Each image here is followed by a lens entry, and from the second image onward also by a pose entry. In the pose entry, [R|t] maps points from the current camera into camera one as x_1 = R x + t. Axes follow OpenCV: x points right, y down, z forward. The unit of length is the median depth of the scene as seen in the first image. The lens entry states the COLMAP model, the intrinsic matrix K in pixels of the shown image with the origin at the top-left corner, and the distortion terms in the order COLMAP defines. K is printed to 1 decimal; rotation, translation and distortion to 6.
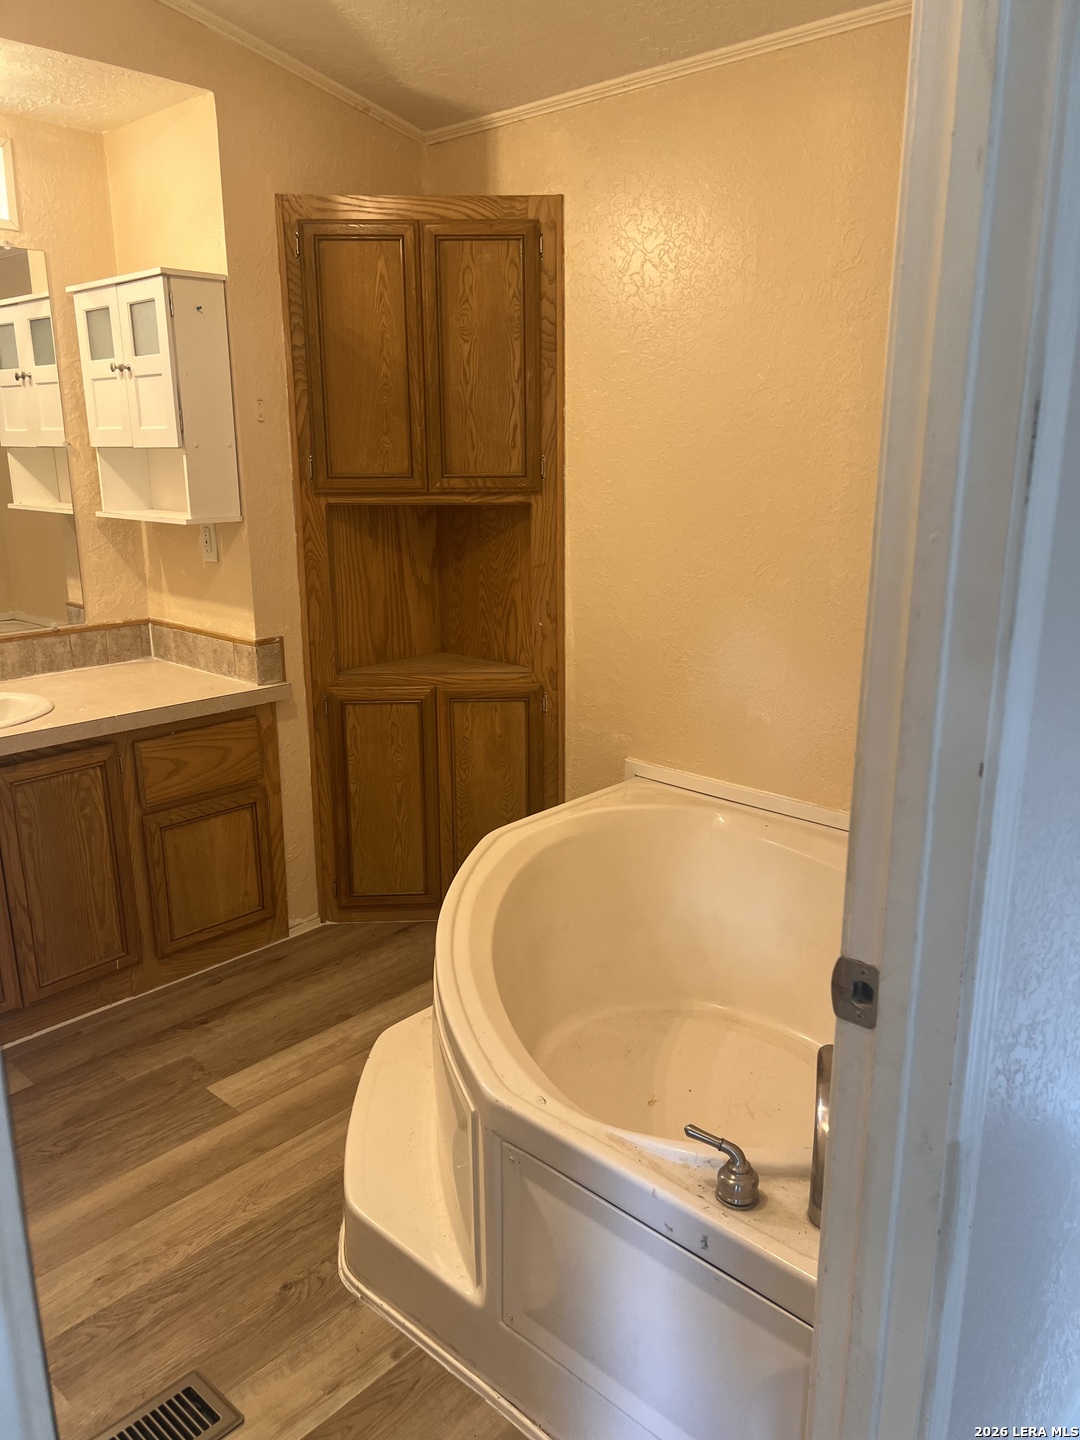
lens RADIAL K [[1084.3, 0, 531.7], [0, 1084.3, 721.2], [0, 0, 1]] dist [0.053448, -0.069085]
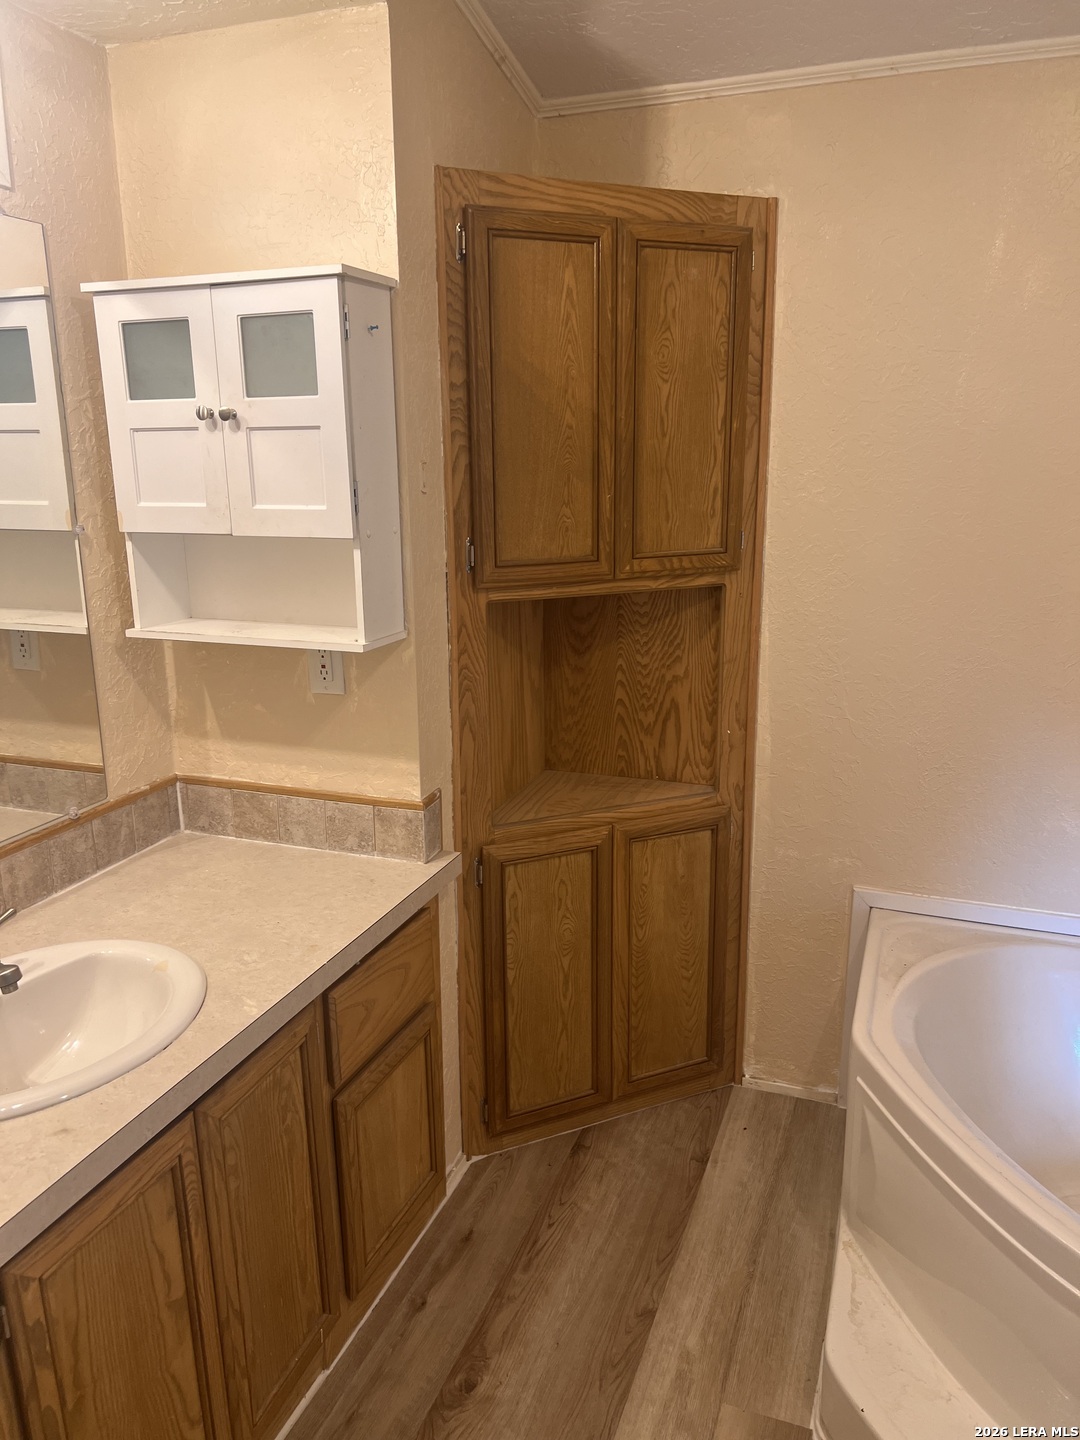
lens RADIAL K [[1083.5, 0, 526.2], [0, 1083.5, 726.1], [0, 0, 1]] dist [0.065485, -0.079409]
pose [[0.925064, -0.098404, 0.366842, -0.440641], [0.100361, 0.994856, 0.013785, -0.124896], [-0.366311, 0.024065, 0.930181, 0.322145]]
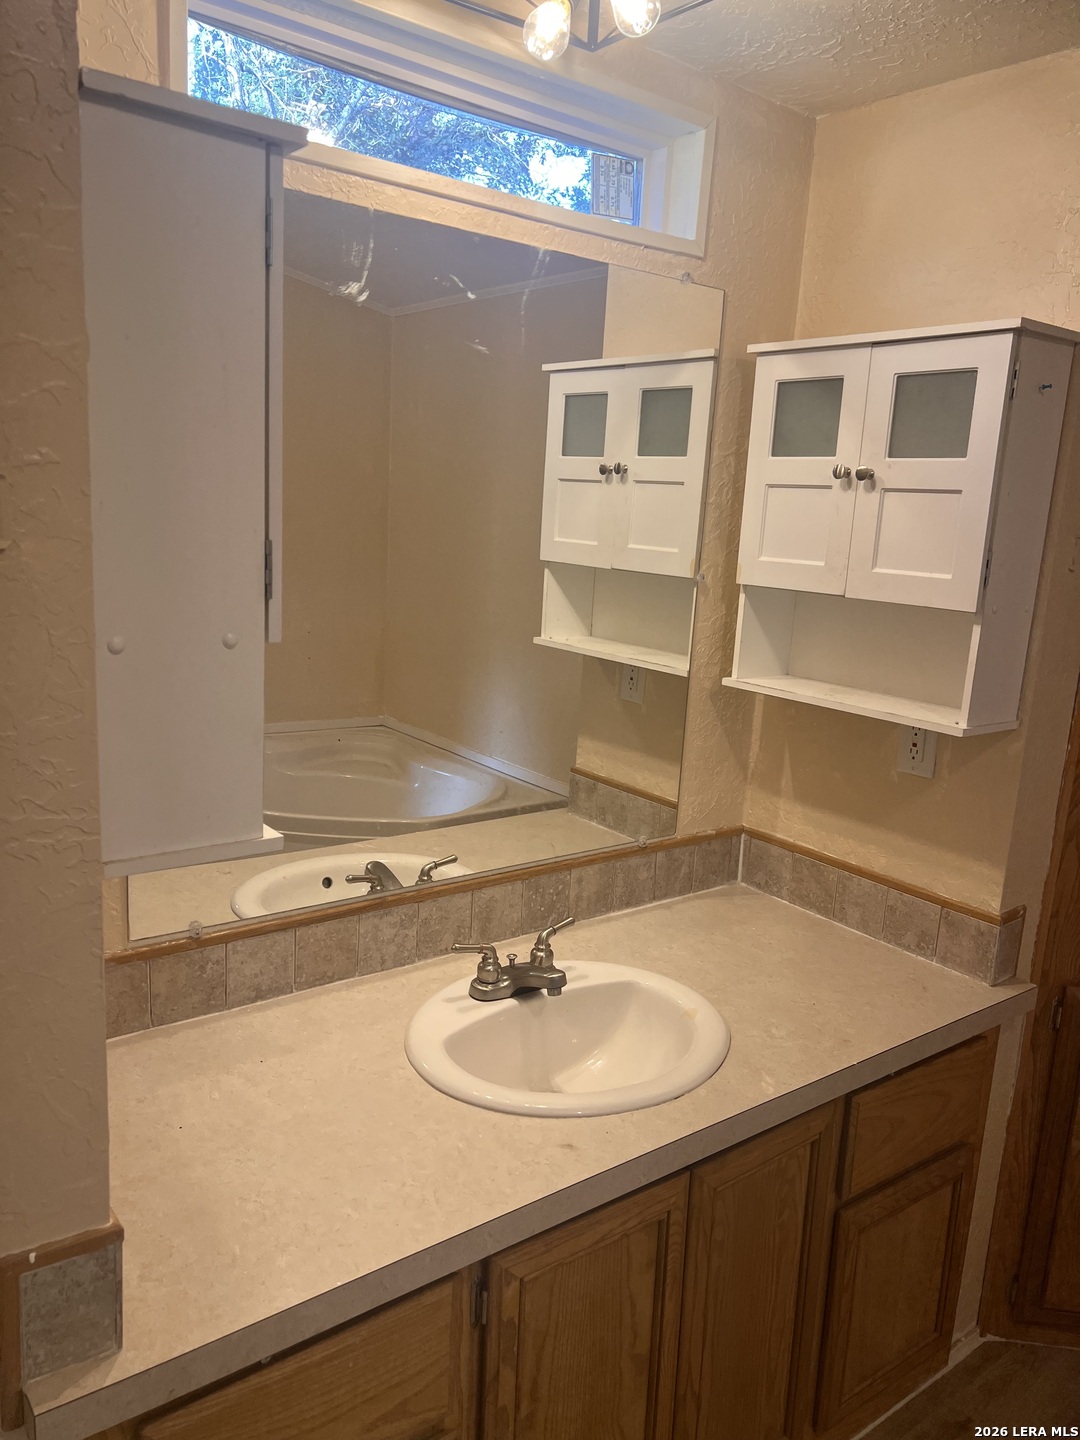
lens RADIAL K [[1077.1, 0, 537.3], [0, 1077.1, 727.7], [0, 0, 1]] dist [0.056469, -0.068732]
pose [[0.985630, 0.093076, -0.140965, -0.432832], [-0.100020, 0.994056, -0.042990, -0.126678], [0.136126, 0.056472, 0.989081, 0.349012]]
